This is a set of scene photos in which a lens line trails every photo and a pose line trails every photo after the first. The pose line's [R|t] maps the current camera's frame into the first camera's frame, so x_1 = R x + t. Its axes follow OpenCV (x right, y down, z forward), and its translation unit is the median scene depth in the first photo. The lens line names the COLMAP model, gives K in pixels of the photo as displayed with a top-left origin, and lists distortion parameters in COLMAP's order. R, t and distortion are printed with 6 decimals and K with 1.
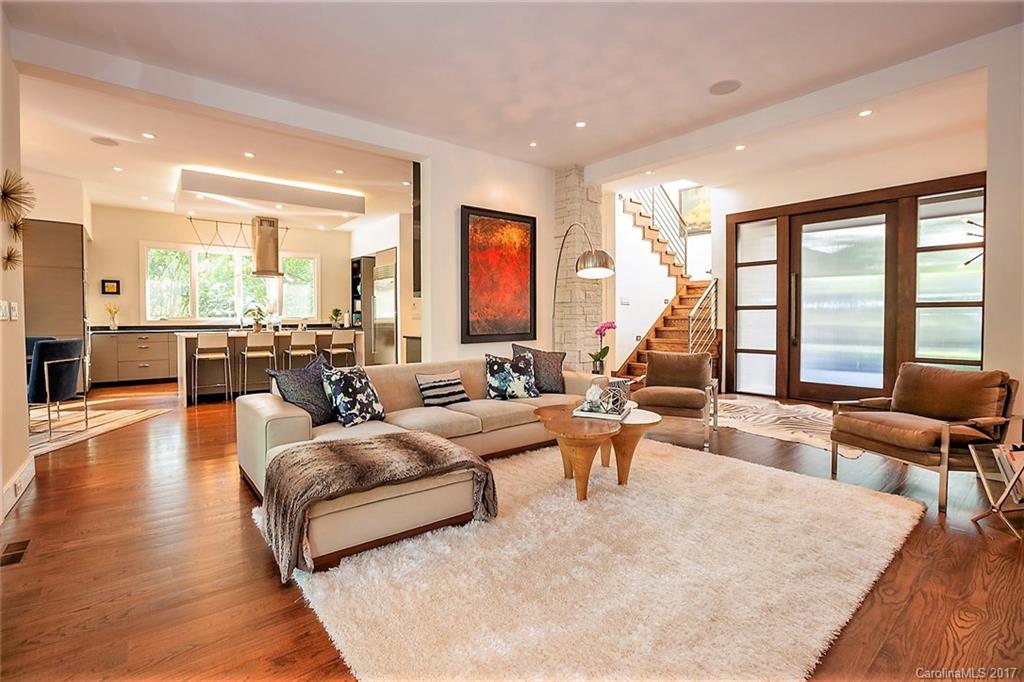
lens RADIAL K [[473.0, 0, 513.1], [0, 473.0, 328.1], [0, 0, 1]] dist [-0.001202, -0.000637]
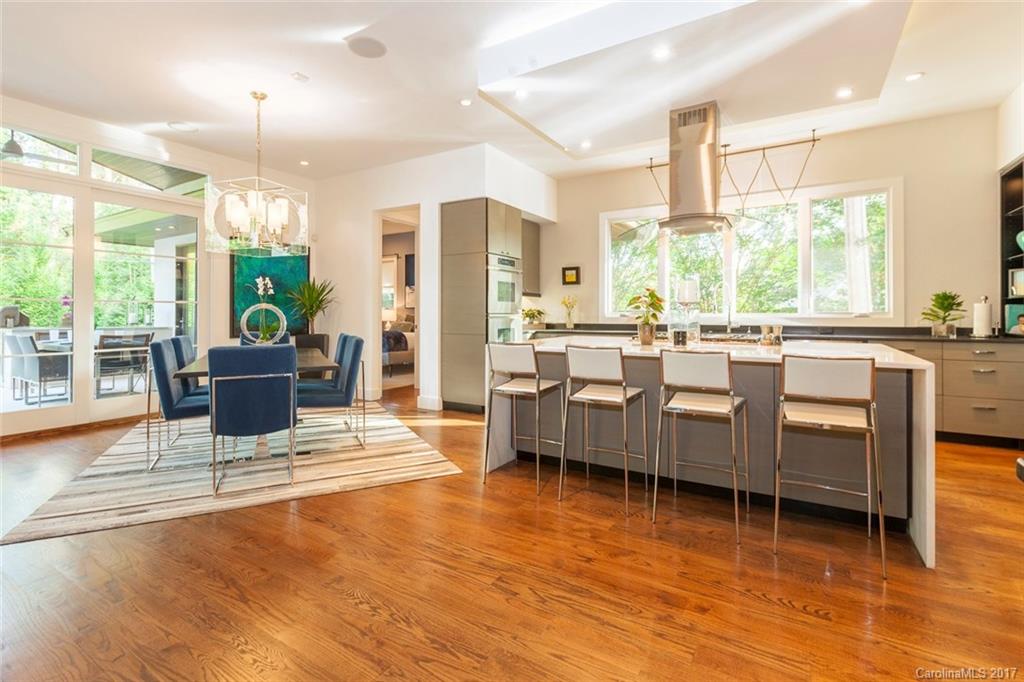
lens RADIAL K [[470.2, 0, 500.6], [0, 470.2, 312.6], [0, 0, 1]] dist [0.001034, 0.000073]
pose [[0.318178, -0.000625, -0.948031, -0.160190], [-0.021668, 0.999734, -0.007932, -0.018600], [0.947783, 0.023065, 0.318080, 0.818249]]
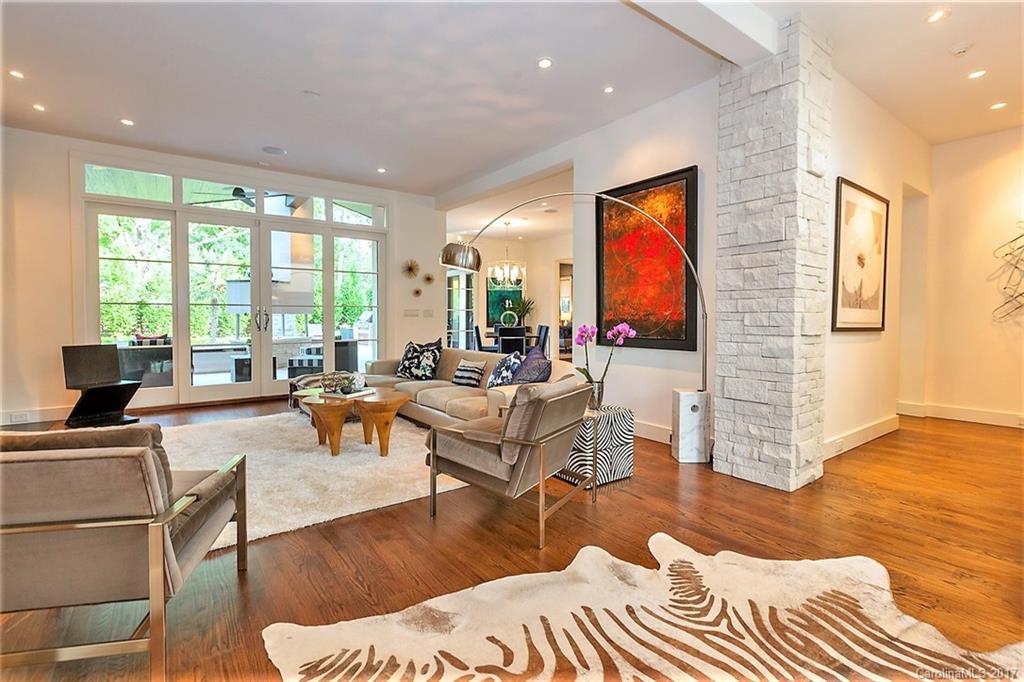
lens RADIAL K [[473.0, 0, 513.1], [0, 473.0, 328.1], [0, 0, 1]] dist [-0.001202, -0.000637]
pose [[-0.035144, 0.030136, -0.998928, 0.730453], [-0.023007, 0.999256, 0.030955, -0.022485], [0.999117, 0.024070, -0.034425, 0.781240]]
